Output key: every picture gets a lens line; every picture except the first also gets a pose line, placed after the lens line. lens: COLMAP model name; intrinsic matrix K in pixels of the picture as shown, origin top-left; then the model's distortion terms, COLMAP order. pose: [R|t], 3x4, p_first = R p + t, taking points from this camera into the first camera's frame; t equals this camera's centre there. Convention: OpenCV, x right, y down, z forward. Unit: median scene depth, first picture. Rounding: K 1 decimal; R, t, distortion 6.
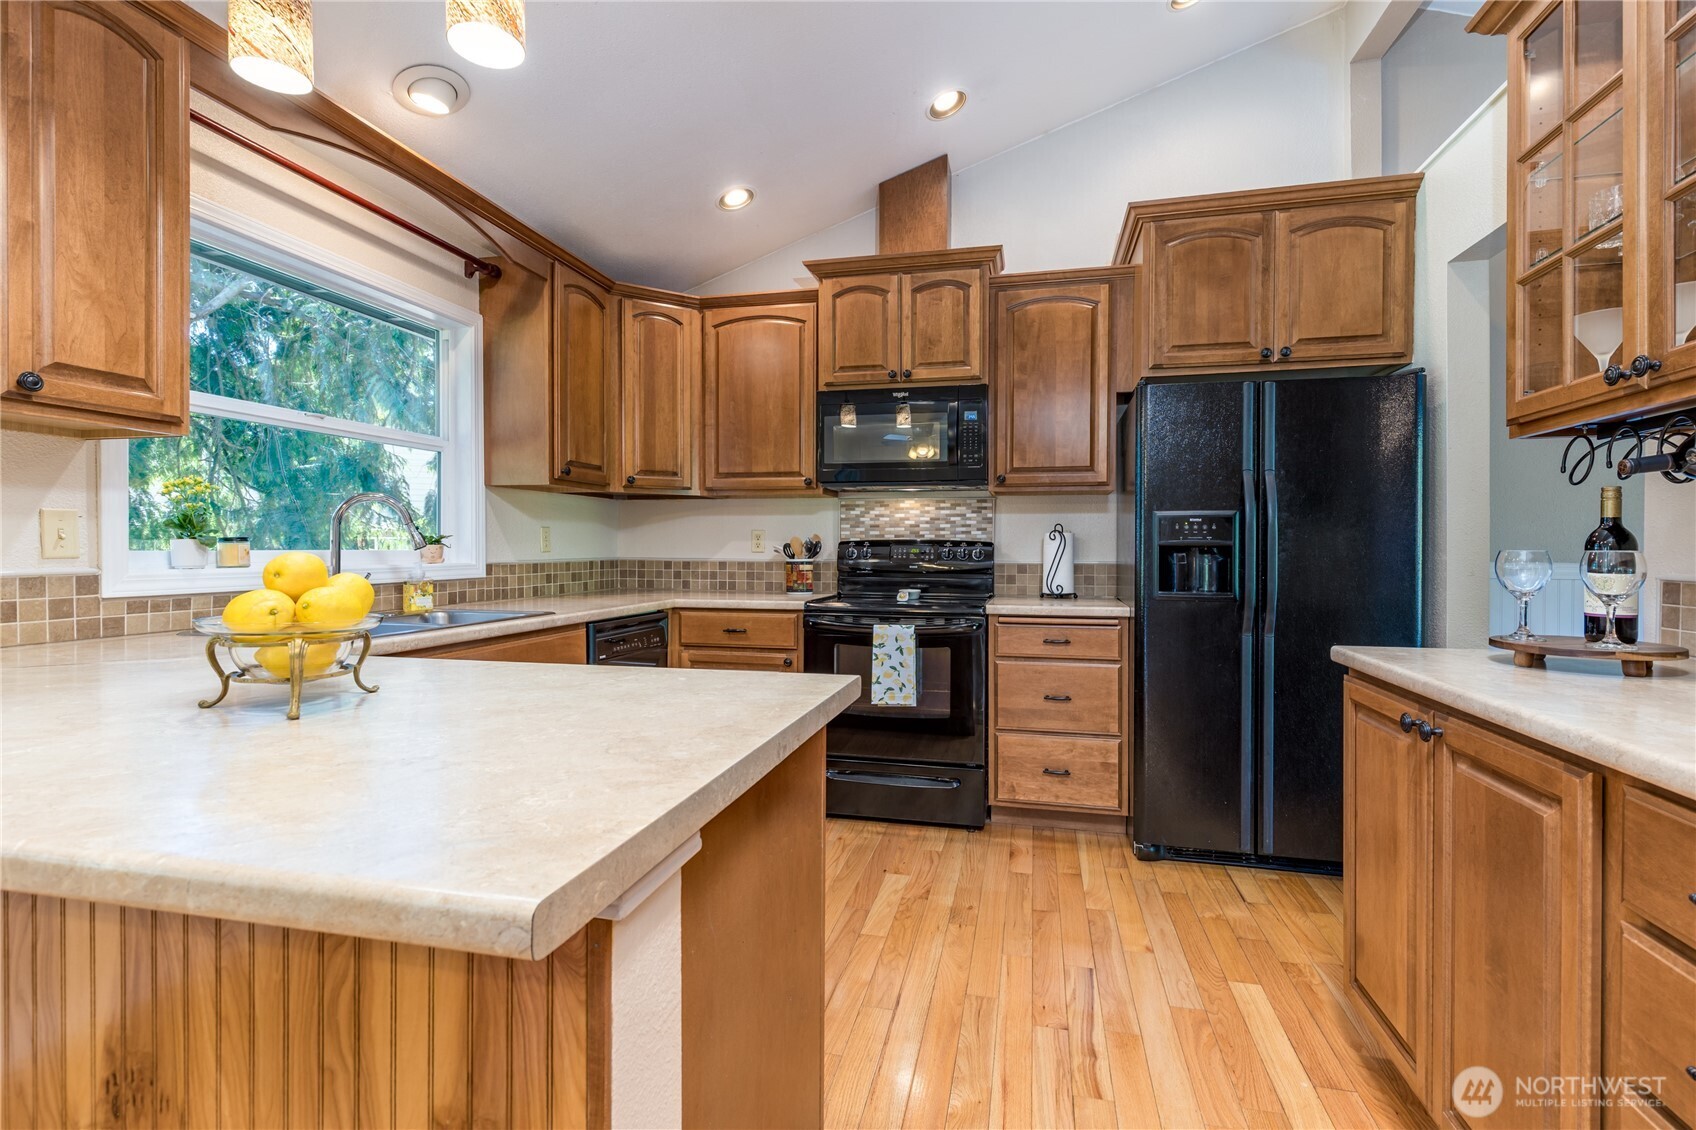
lens RADIAL K [[780.2, 0, 834.1], [0, 780.2, 555.5], [0, 0, 1]] dist [0.008511, -0.000111]
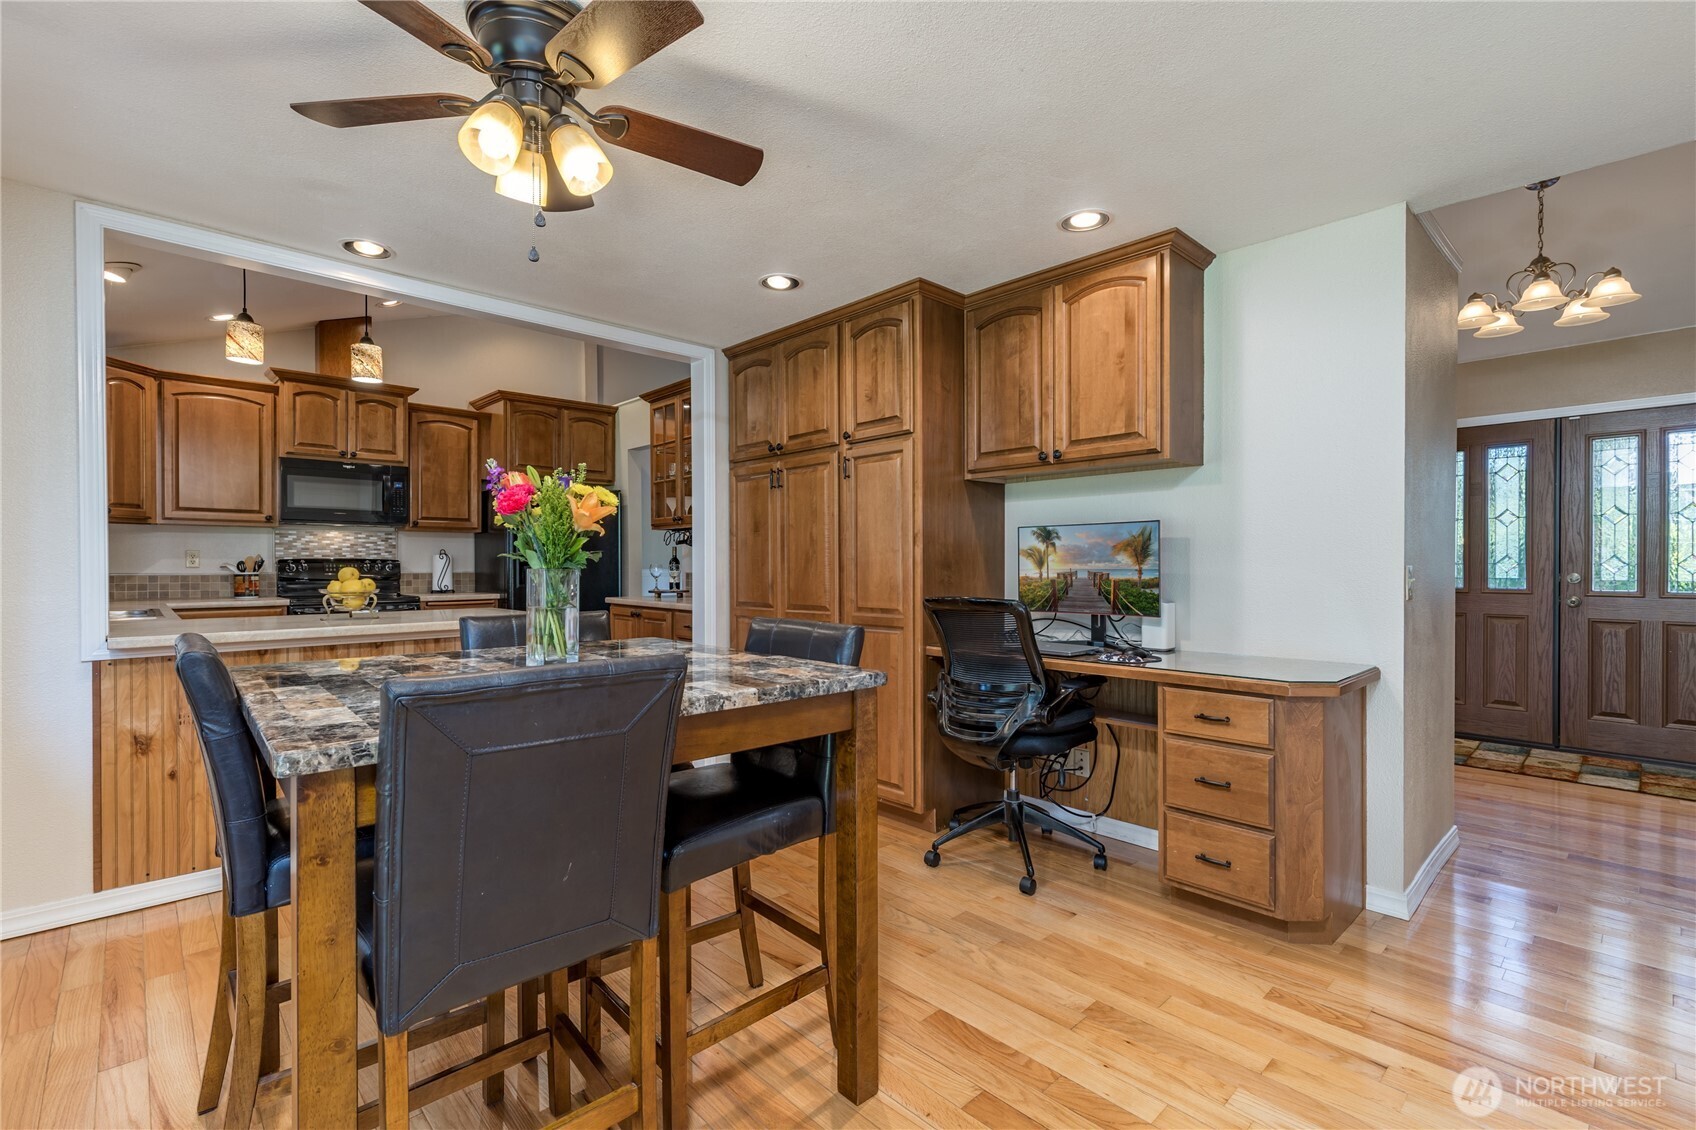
lens RADIAL K [[780.2, 0, 844.8], [0, 780.2, 563.1], [0, 0, 1]] dist [0.008511, -0.000111]
pose [[0.552973, -0.002763, 0.833194, -0.659939], [0.009912, 0.999946, -0.003263, 0.003611], [-0.833140, 0.010063, 0.552971, -0.687907]]
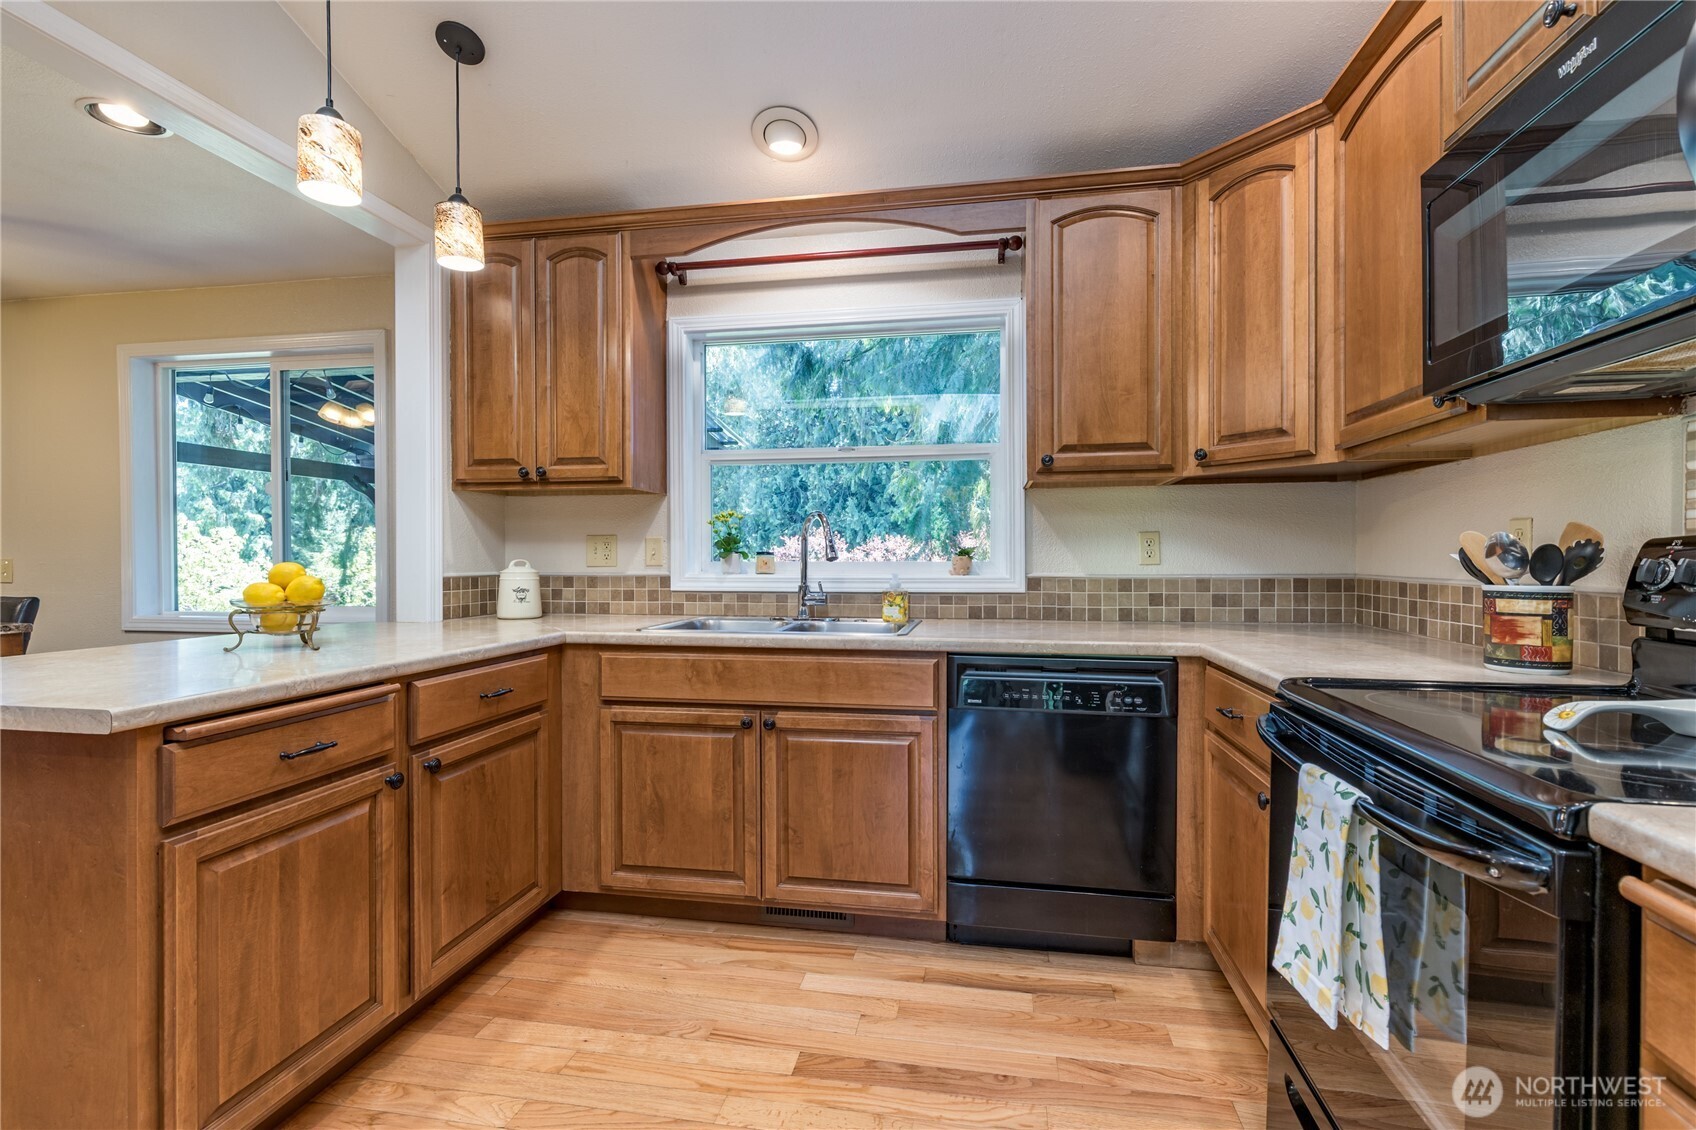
lens RADIAL K [[780.2, 0, 845.4], [0, 780.2, 563.0], [0, 0, 1]] dist [0.008511, -0.000111]
pose [[0.067807, 0.005846, -0.997681, 0.371379], [-0.007982, 0.999954, 0.005317, -0.007505], [0.997667, 0.007603, 0.067850, 0.661821]]
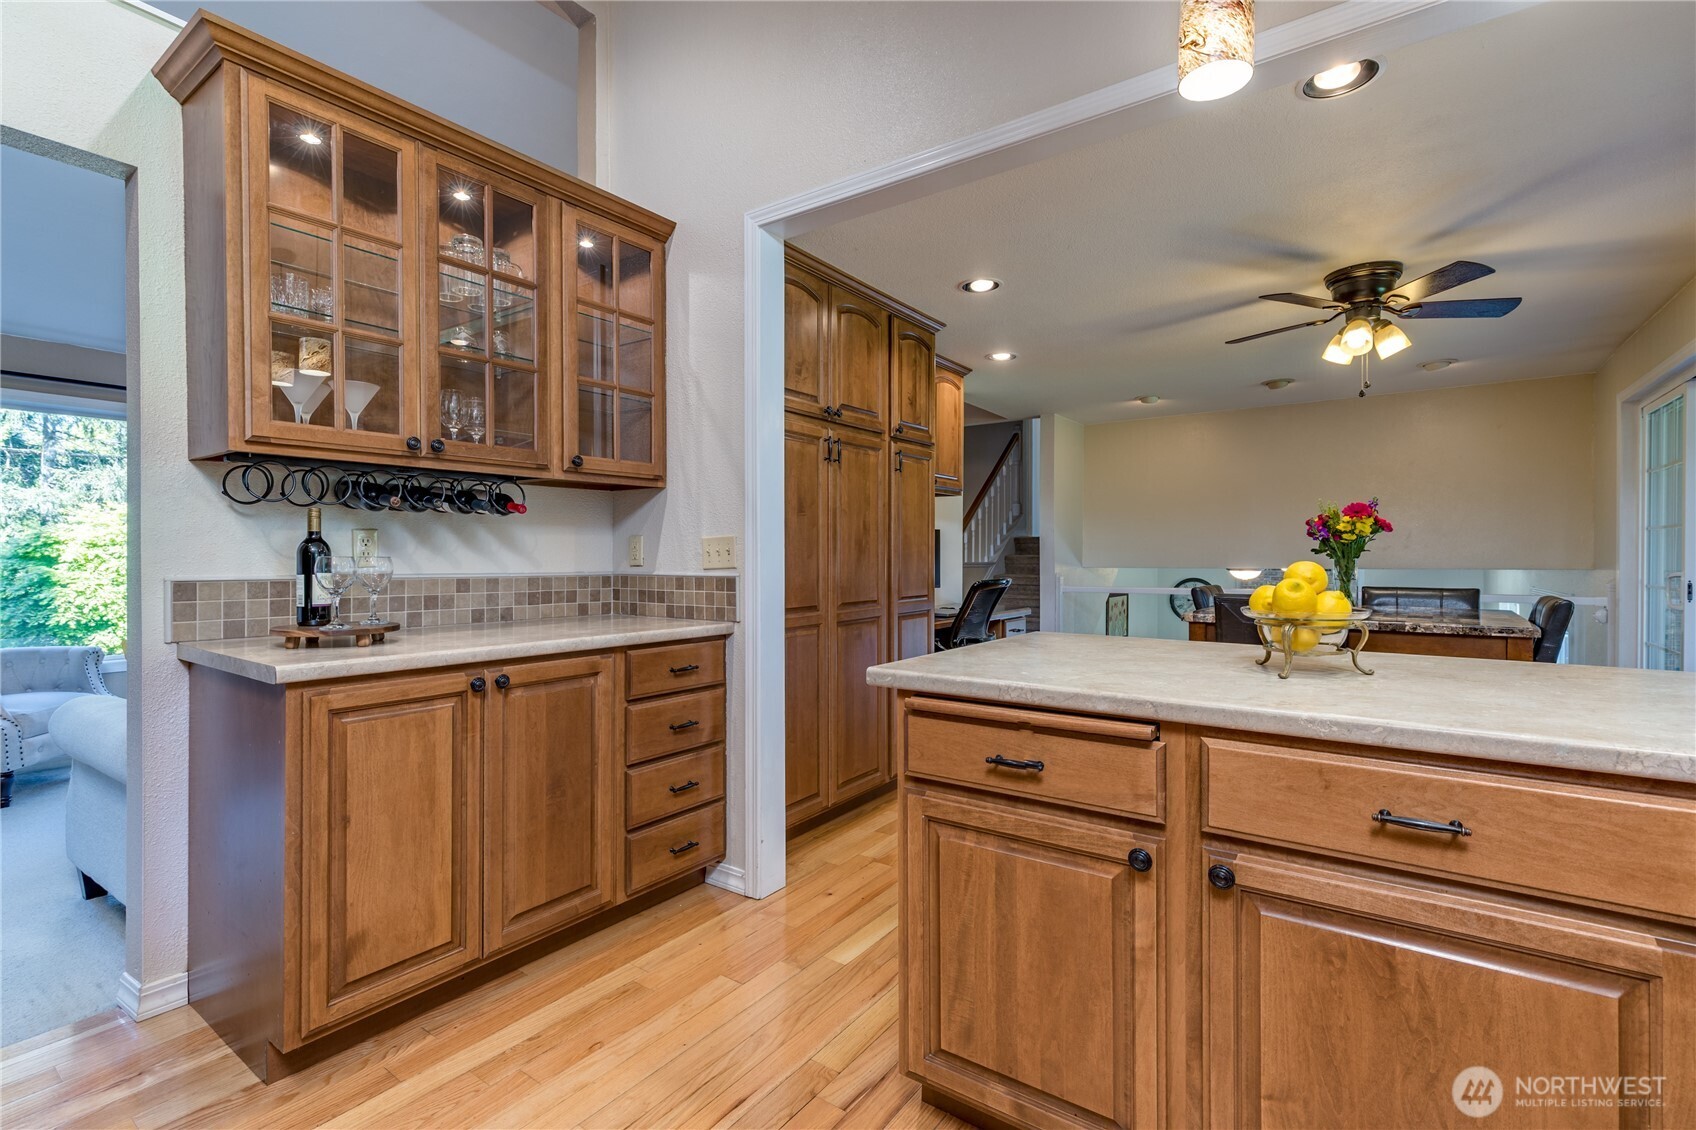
lens RADIAL K [[780.2, 0, 840.7], [0, 780.2, 562.5], [0, 0, 1]] dist [0.008511, -0.000111]
pose [[-0.930877, 0.000086, 0.365334, -0.143762], [0.008115, 0.999758, 0.020441, -0.010573], [-0.365244, 0.021993, -0.930652, 0.796607]]
